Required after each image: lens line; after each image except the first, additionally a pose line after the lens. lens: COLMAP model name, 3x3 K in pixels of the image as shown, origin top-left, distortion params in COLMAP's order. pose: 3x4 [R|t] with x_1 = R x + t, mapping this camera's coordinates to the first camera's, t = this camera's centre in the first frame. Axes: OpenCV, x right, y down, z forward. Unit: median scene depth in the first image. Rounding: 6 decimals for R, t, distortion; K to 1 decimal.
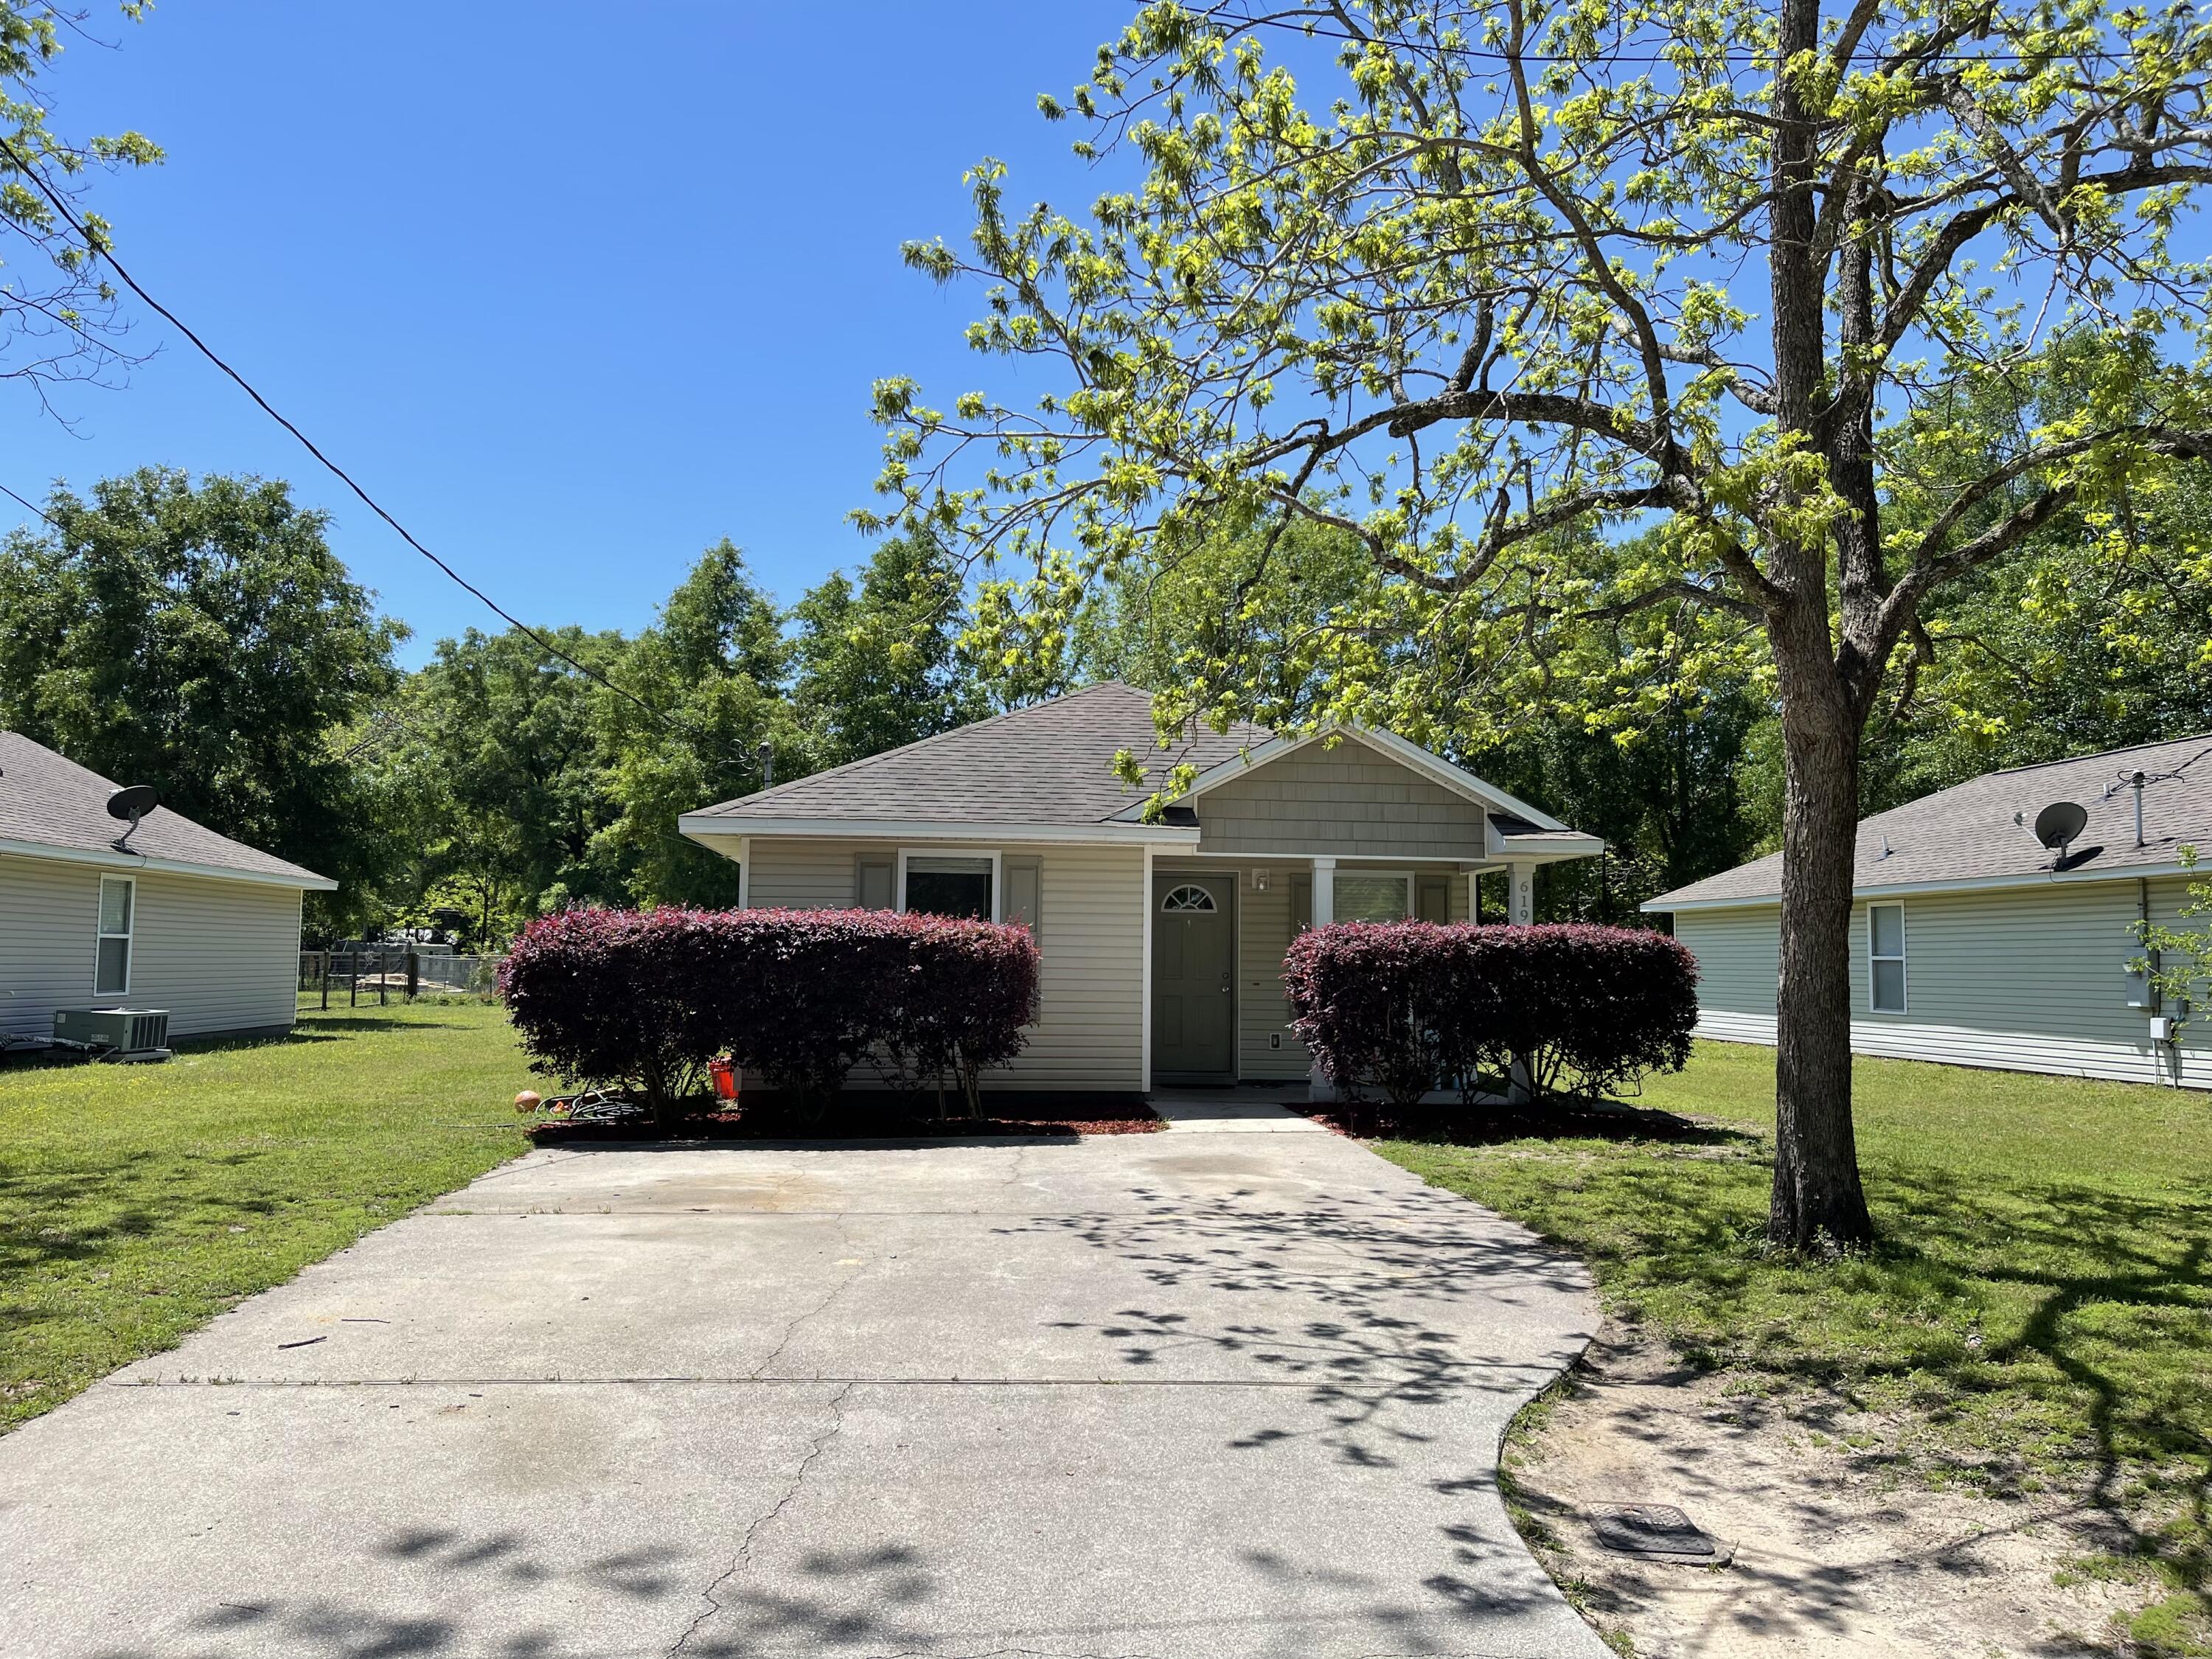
lens RADIAL K [[1703.4, 0, 1106.0], [0, 1703.4, 829.5], [0, 0, 1]] dist [0.102631, -0.128725]
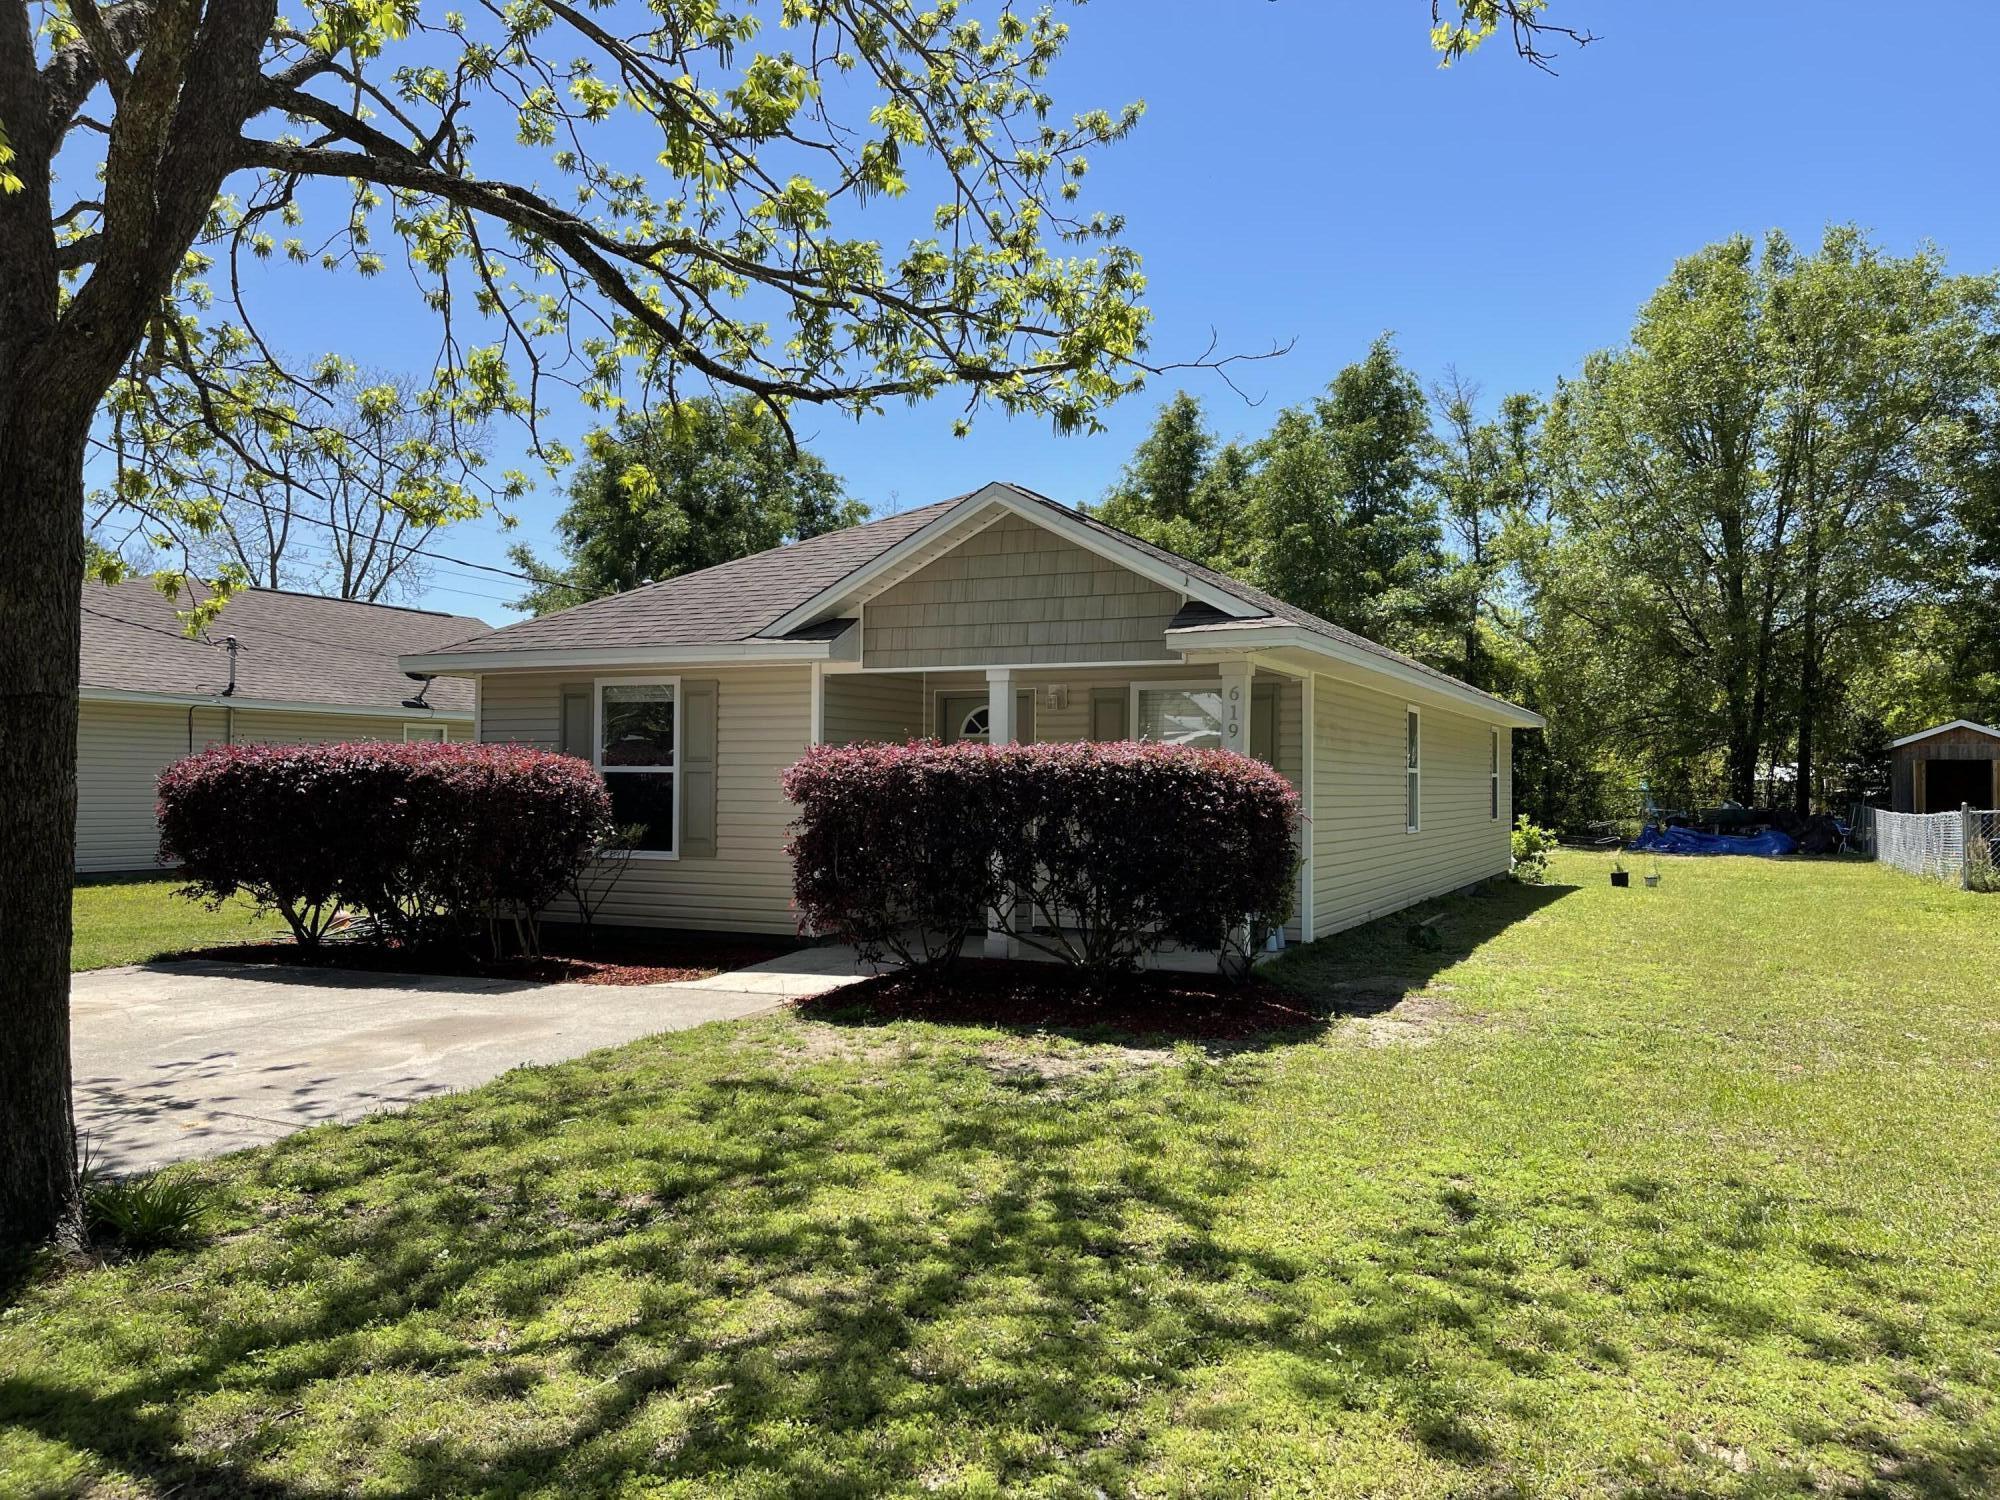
lens RADIAL K [[1547.0, 0, 1000.0], [0, 1547.0, 750.0], [0, 0, 1]] dist [0.096695, -0.154873]
pose [[0.862554, -0.018822, -0.505615, 0.553584], [0.045121, 0.998188, 0.039816, 0.028428], [0.503949, -0.057158, 0.861840, 0.369735]]
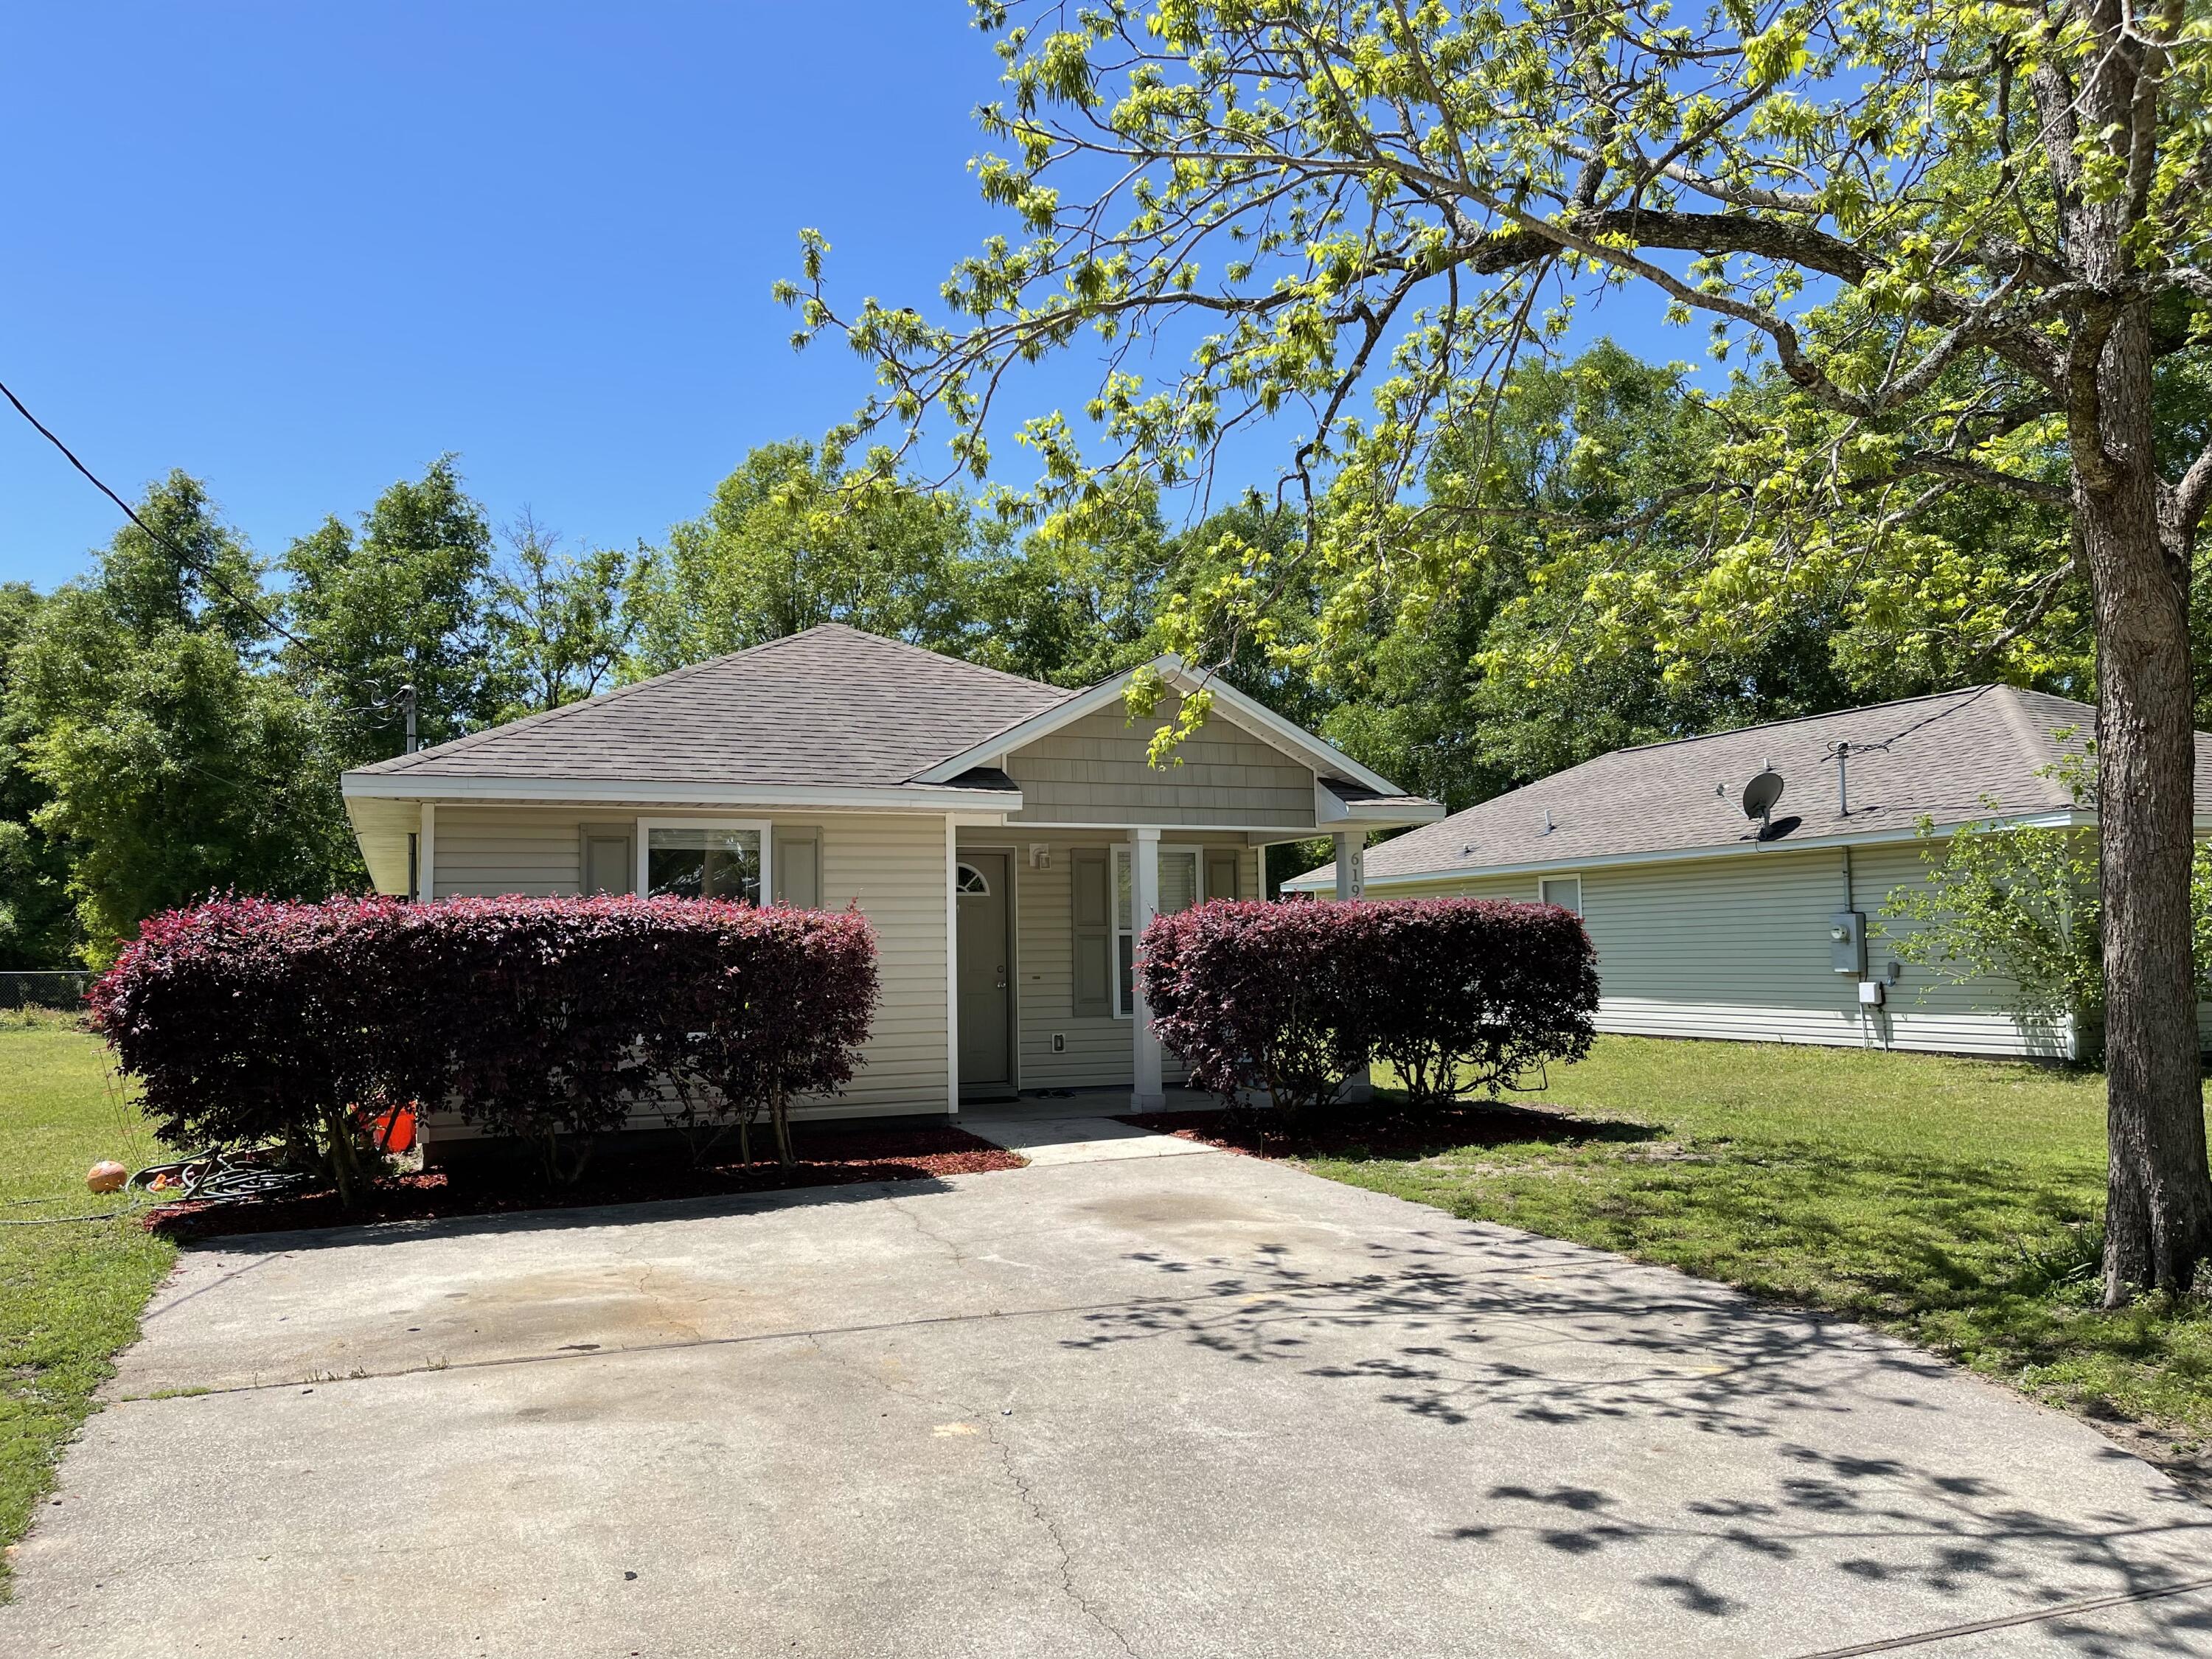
lens RADIAL K [[1703.4, 0, 1106.0], [0, 1703.4, 829.5], [0, 0, 1]] dist [0.102631, -0.128725]
pose [[0.956173, -0.005830, 0.292746, -0.154655], [0.004349, 0.999974, 0.005709, 0.013444], [-0.292772, -0.004186, 0.956173, 0.202280]]
